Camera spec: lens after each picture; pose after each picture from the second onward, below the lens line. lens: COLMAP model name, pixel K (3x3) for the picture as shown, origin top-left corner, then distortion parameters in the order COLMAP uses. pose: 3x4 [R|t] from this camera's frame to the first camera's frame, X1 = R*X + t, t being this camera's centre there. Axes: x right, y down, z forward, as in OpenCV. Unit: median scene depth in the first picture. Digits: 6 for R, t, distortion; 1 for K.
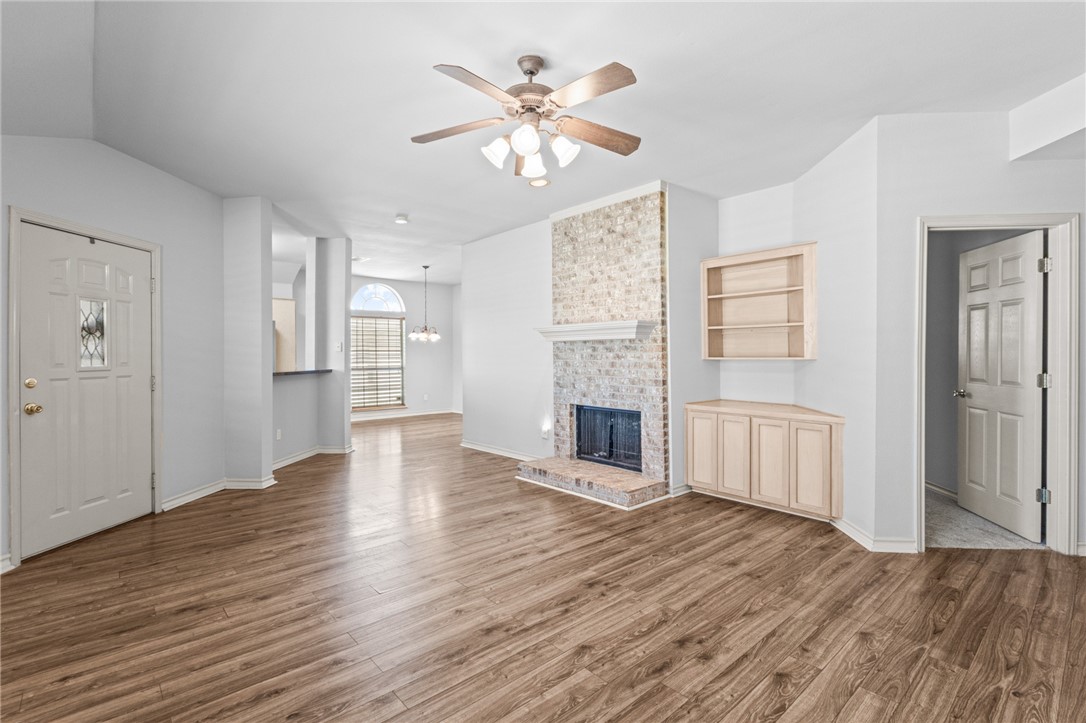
lens RADIAL K [[499.7, 0, 544.2], [0, 499.7, 359.9], [0, 0, 1]] dist [0.003583, 0.002047]
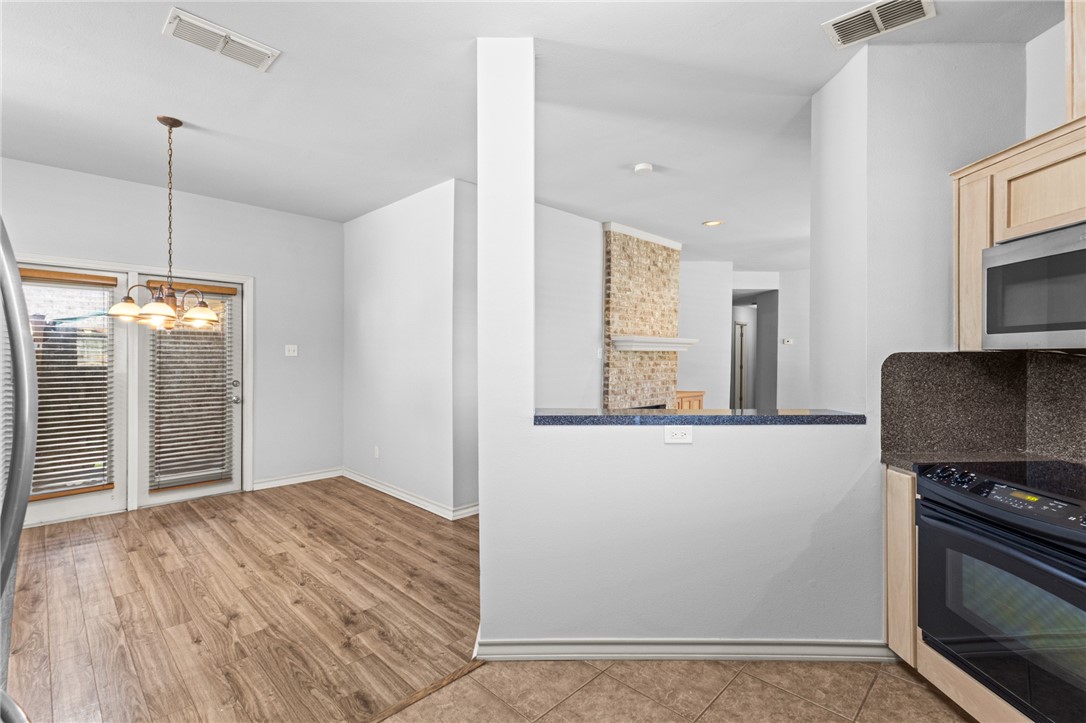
lens RADIAL K [[499.7, 0, 539.6], [0, 499.7, 355.6], [0, 0, 1]] dist [0.003583, 0.002047]
pose [[-0.052009, 0.000511, 0.998646, -1.200533], [0.004021, 0.999992, -0.000302, -0.031990], [-0.998639, 0.004000, -0.052011, 1.477886]]
